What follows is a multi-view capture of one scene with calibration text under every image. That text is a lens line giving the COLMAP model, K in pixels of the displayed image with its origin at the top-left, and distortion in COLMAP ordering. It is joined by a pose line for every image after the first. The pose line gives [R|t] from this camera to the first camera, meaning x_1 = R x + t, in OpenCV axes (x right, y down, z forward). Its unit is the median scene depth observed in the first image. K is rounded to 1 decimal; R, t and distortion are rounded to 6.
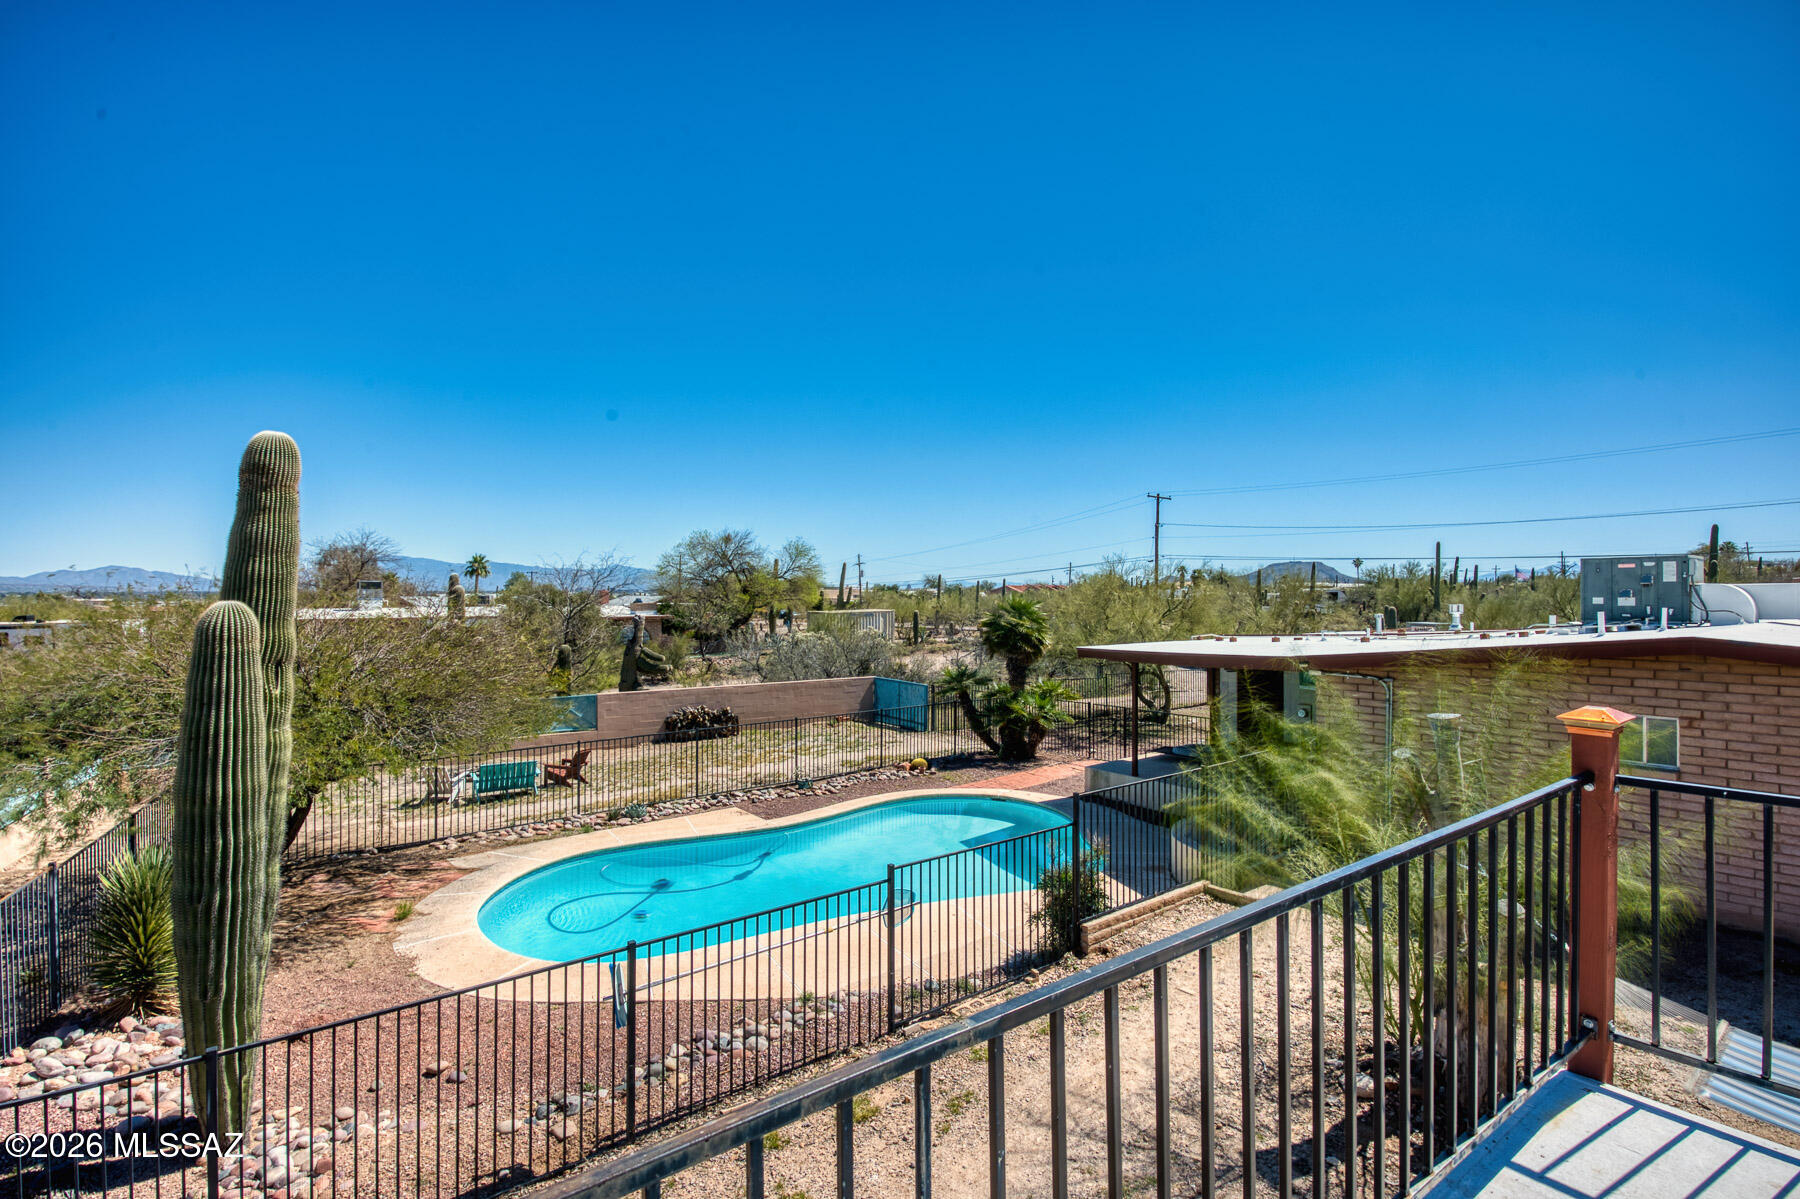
lens RADIAL K [[844.2, 0, 900.0], [0, 844.2, 599.5], [0, 0, 1]] dist [-0.000447, 0.000028]
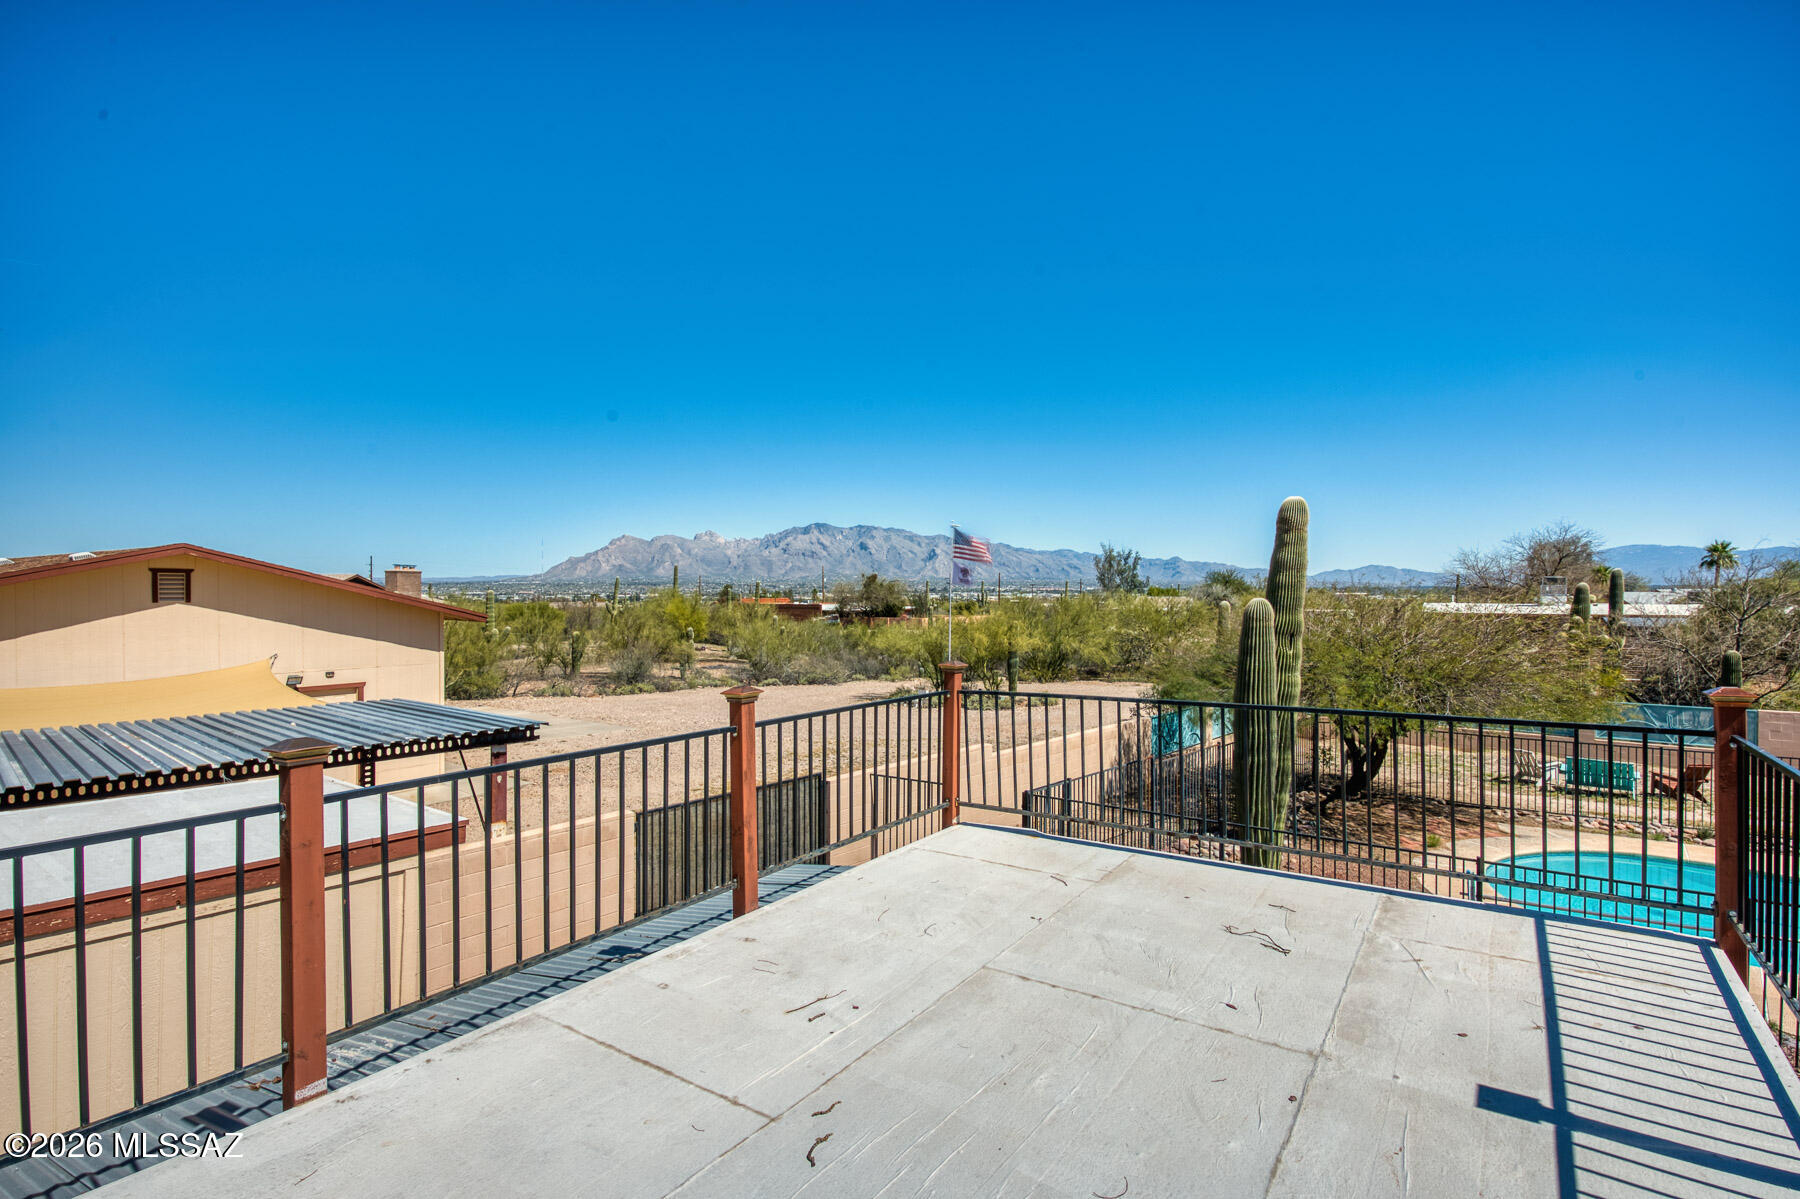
lens RADIAL K [[844.2, 0, 900.0], [0, 844.2, 599.5], [0, 0, 1]] dist [-0.000447, 0.000028]
pose [[0.308012, 0.007390, -0.951354, 0.605500], [-0.002313, 0.999973, 0.007019, -0.005765], [0.951380, 0.000039, 0.308021, -0.254644]]
